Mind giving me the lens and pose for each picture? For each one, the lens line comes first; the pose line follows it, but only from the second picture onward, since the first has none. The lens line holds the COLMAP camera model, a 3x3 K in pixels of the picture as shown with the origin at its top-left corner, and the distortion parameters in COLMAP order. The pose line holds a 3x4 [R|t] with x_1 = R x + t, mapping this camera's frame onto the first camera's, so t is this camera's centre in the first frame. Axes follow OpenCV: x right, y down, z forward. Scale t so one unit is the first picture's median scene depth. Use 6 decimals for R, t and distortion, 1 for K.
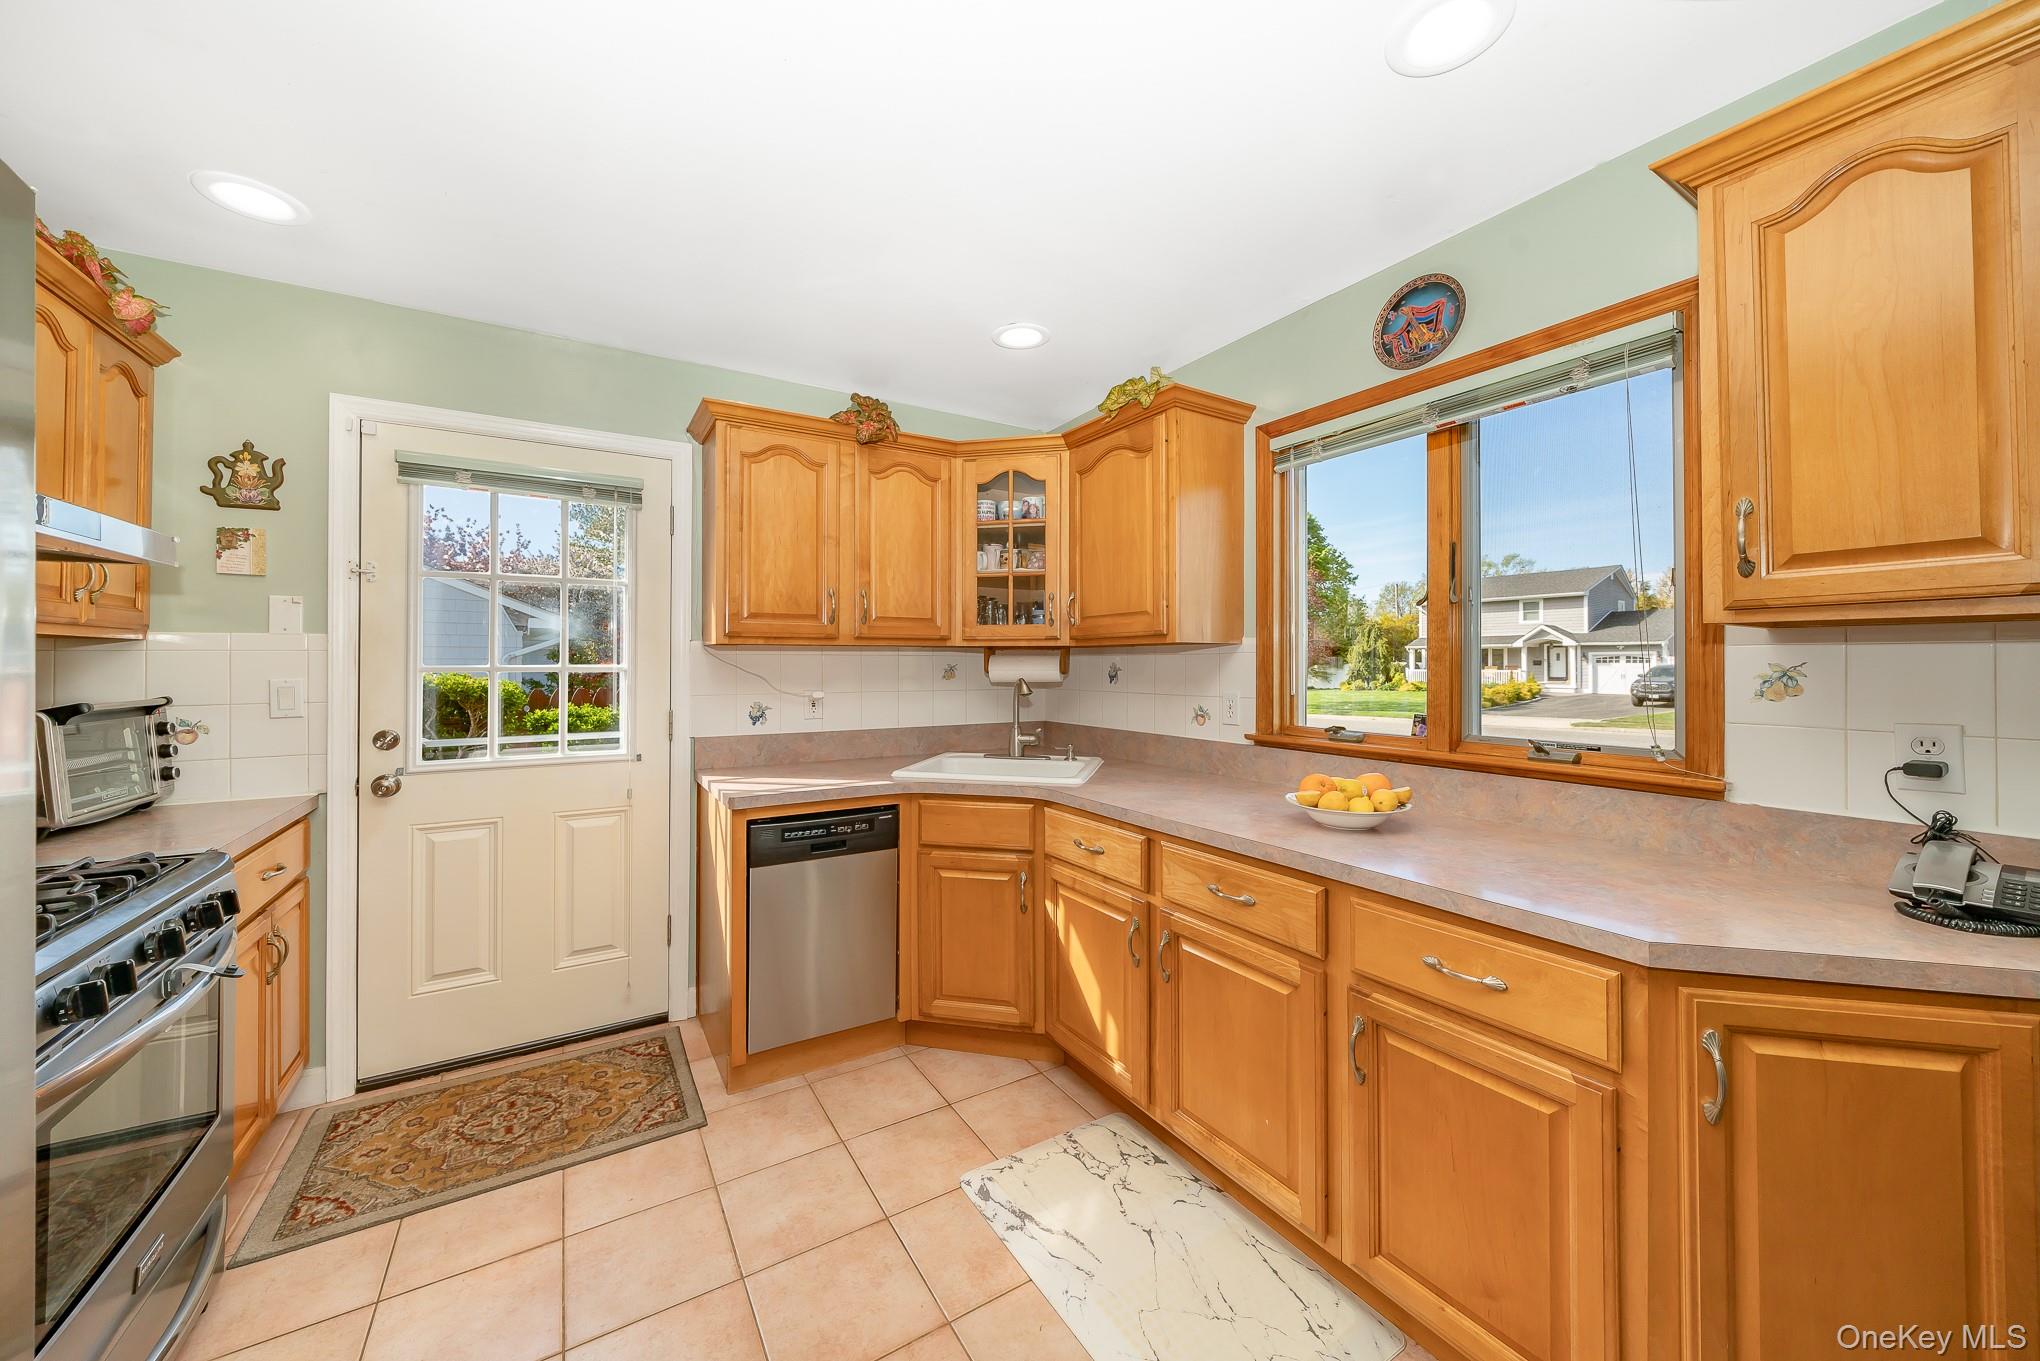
lens RADIAL K [[757.8, 0, 1010.7], [0, 757.8, 664.0], [0, 0, 1]] dist [-0.001817, -0.000369]
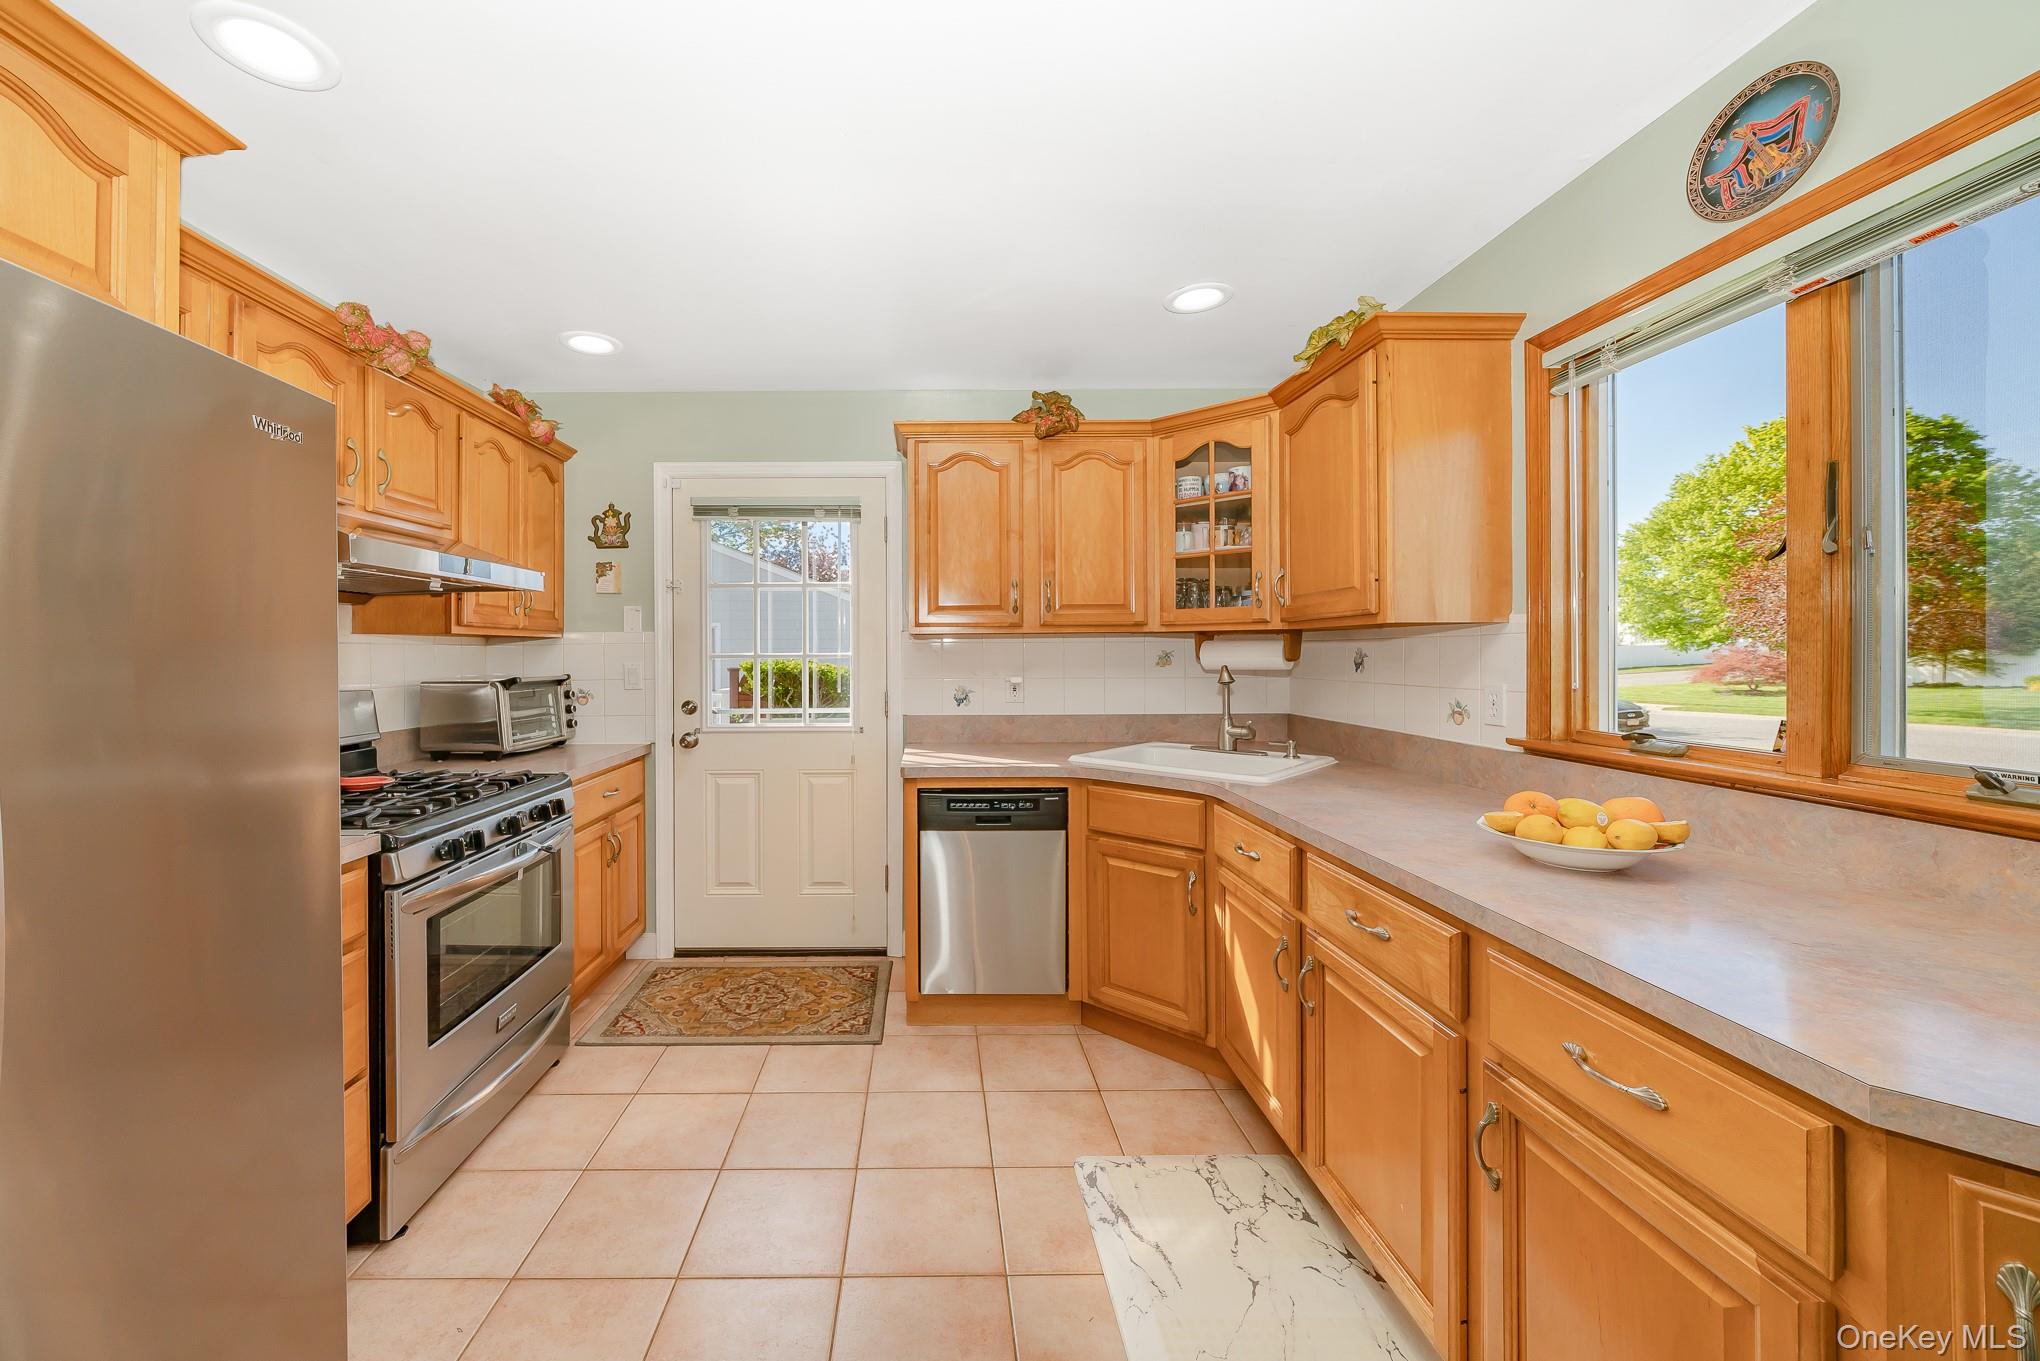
lens RADIAL K [[795.7, 0, 1019.2], [0, 795.7, 658.0], [0, 0, 1]] dist [-0.002079, -0.000149]
pose [[0.859692, -0.000789, -0.510812, 0.360477], [0.004718, 0.999968, 0.006396, 0.002948], [0.510791, -0.007908, 0.859669, 0.046840]]
